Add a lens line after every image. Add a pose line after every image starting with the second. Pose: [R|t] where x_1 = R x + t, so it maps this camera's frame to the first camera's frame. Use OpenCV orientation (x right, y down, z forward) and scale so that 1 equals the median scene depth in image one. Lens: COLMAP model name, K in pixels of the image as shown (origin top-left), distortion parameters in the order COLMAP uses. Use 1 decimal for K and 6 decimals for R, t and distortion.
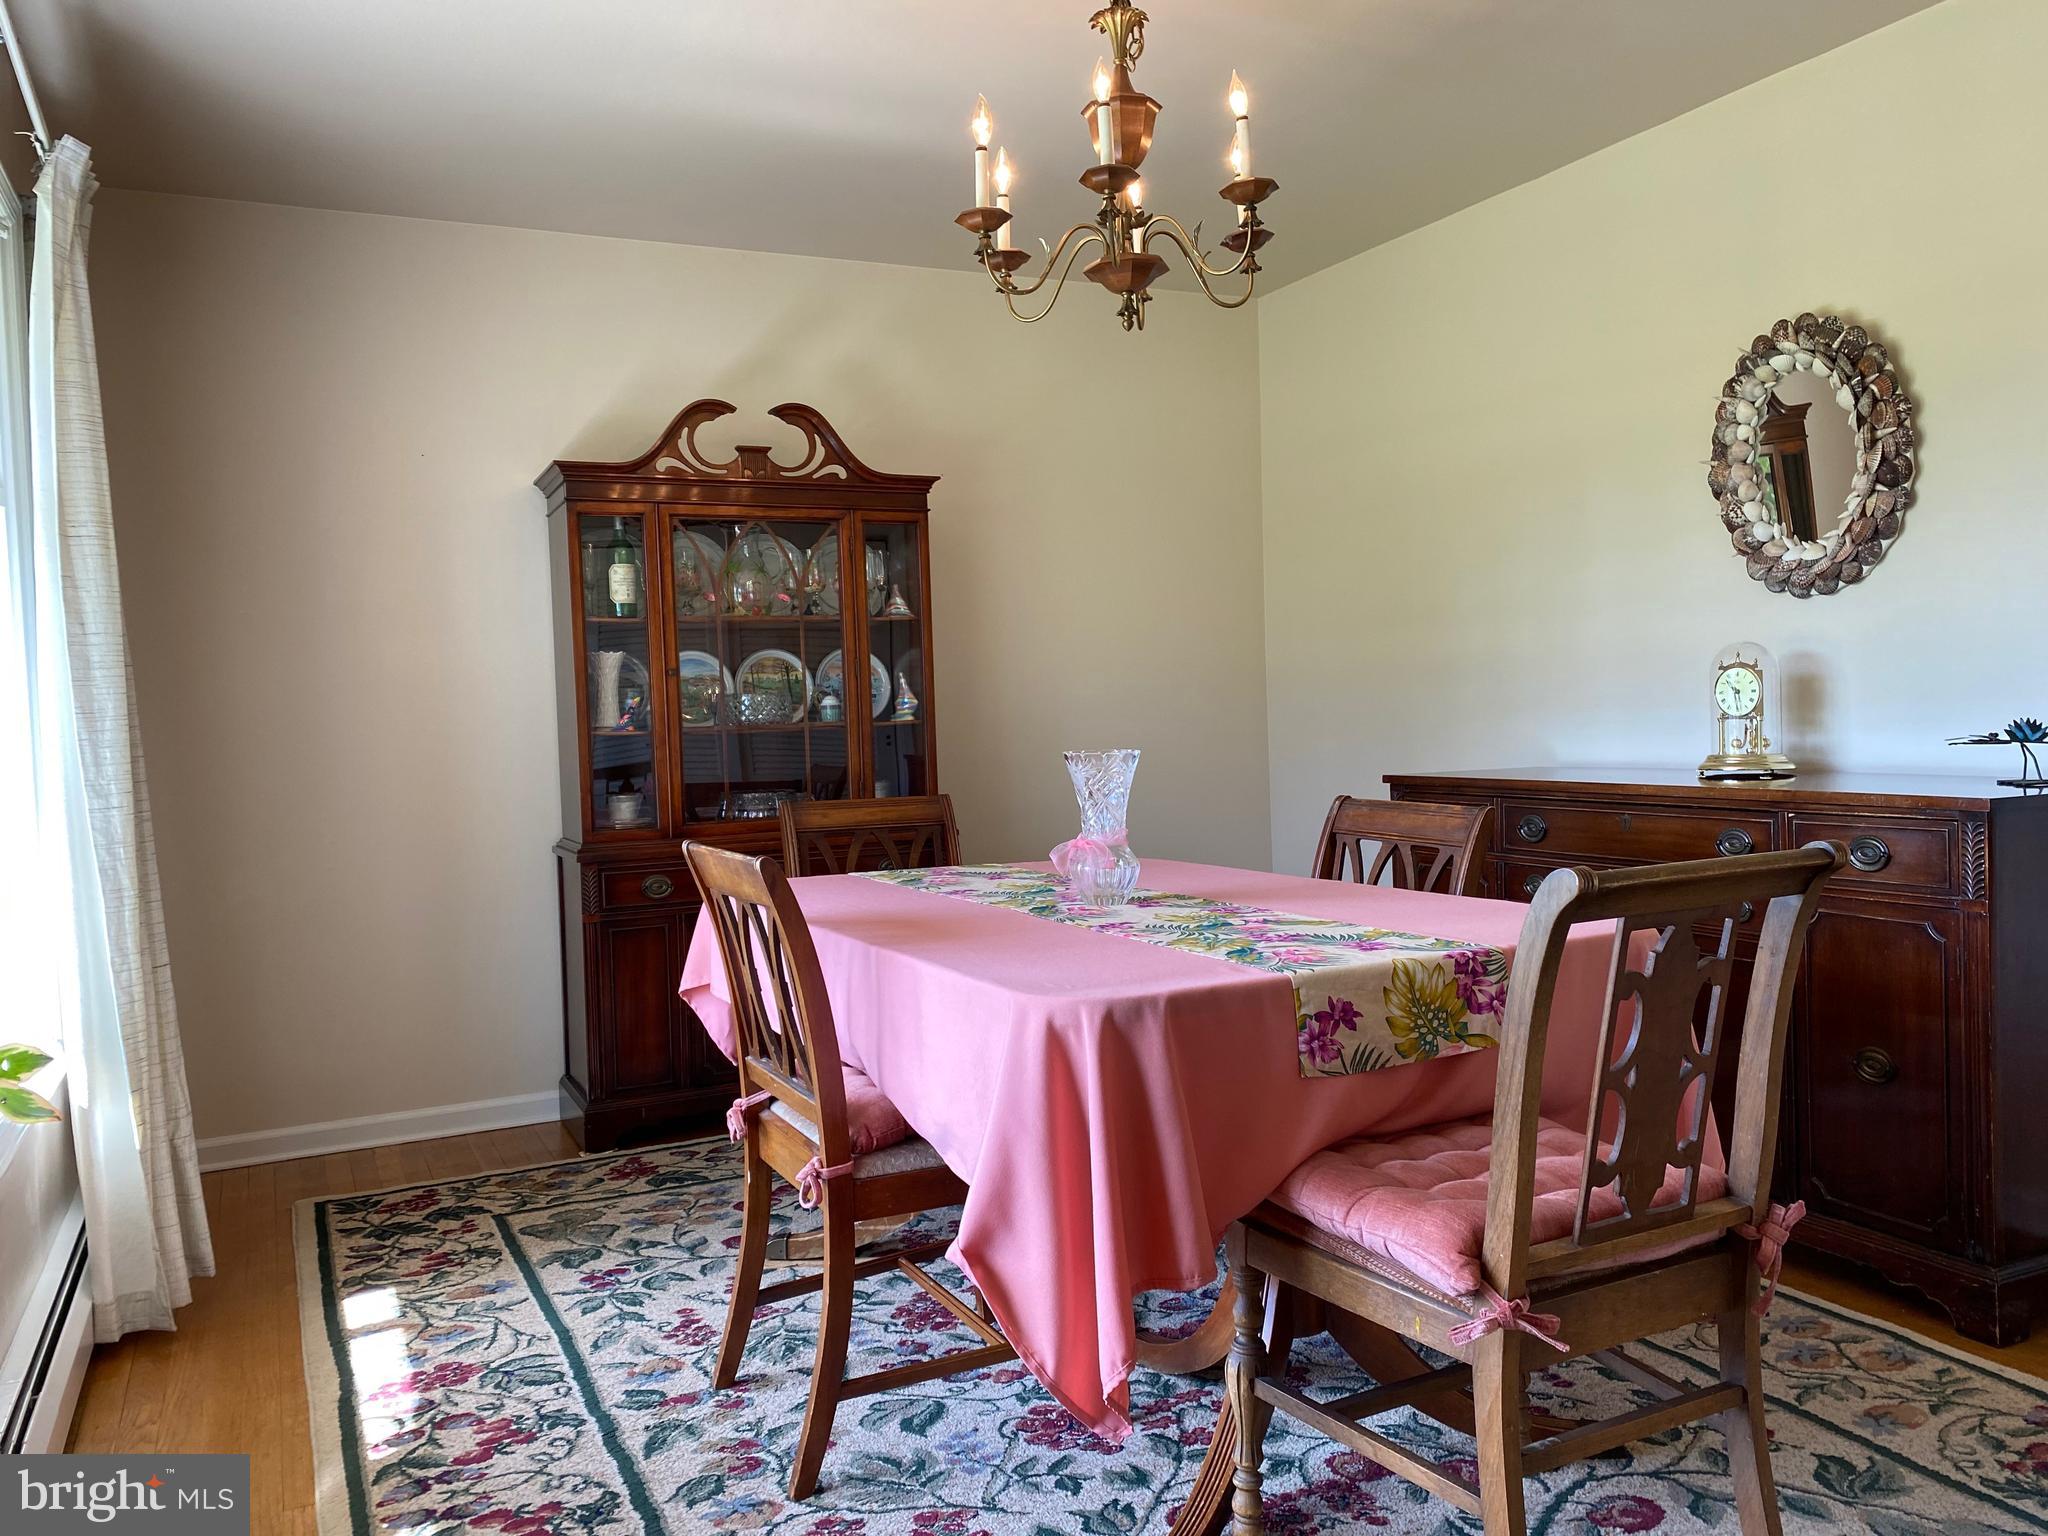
lens RADIAL K [[1556.1, 0, 1029.2], [0, 1556.1, 775.0], [0, 0, 1]] dist [0.099834, -0.127016]
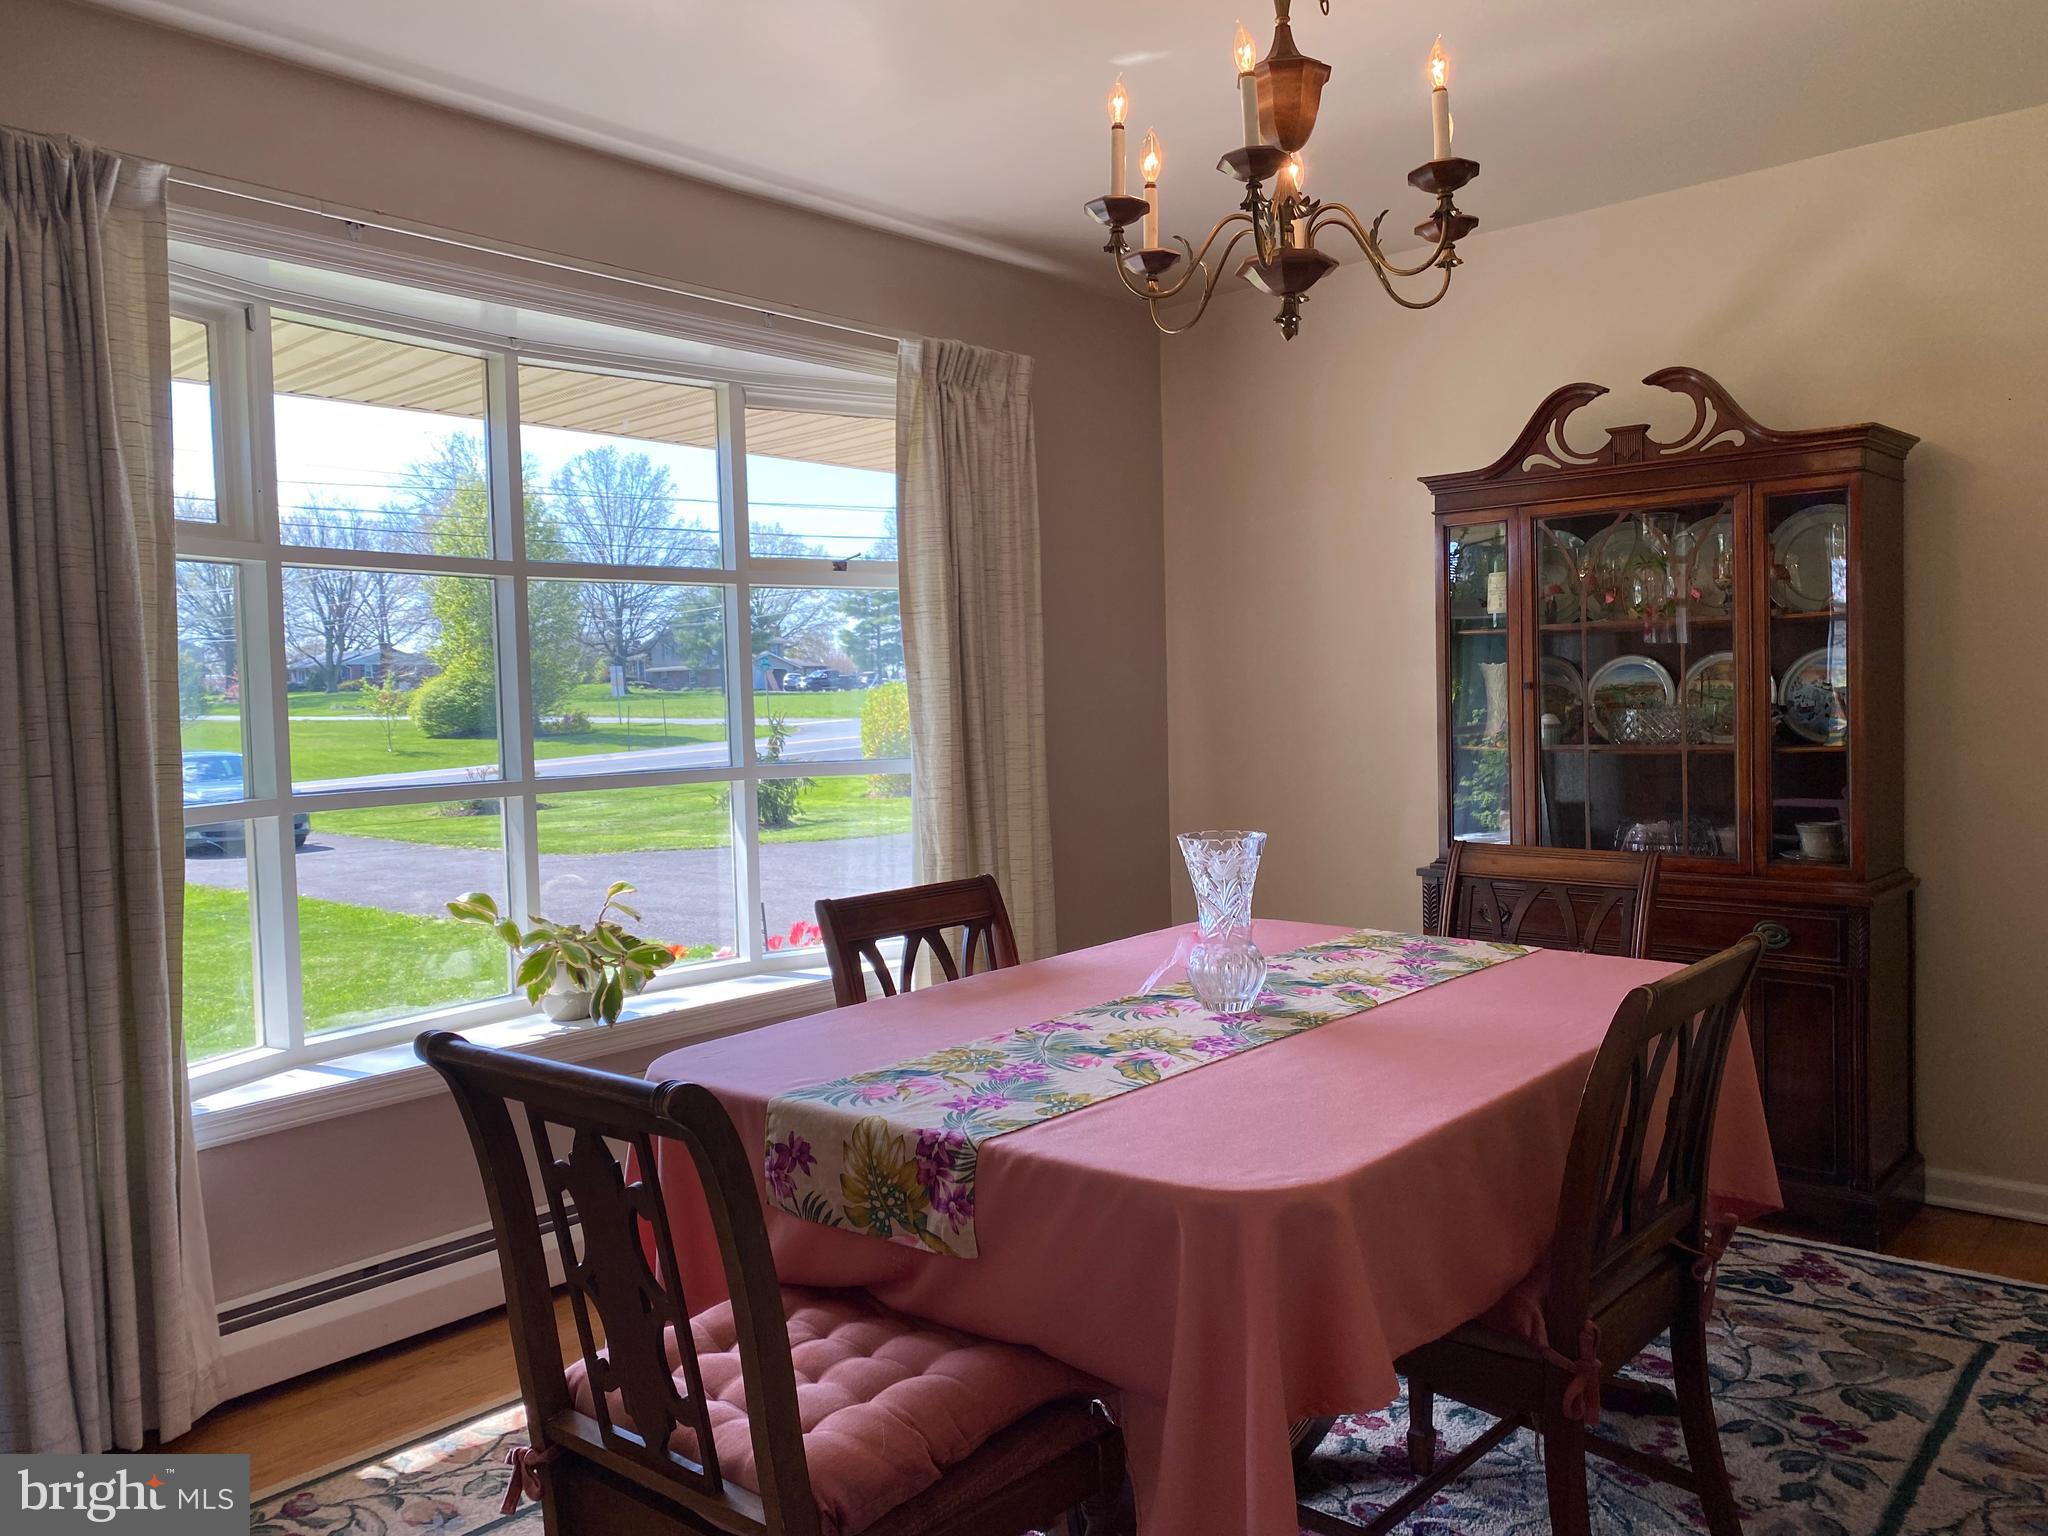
lens RADIAL K [[1556.1, 0, 1029.2], [0, 1556.1, 775.0], [0, 0, 1]] dist [0.099834, -0.127016]
pose [[0.392044, 0.071984, -0.917126, 0.795587], [-0.027223, 0.997405, 0.066648, -0.102320], [0.919544, -0.001162, 0.392986, 0.542953]]
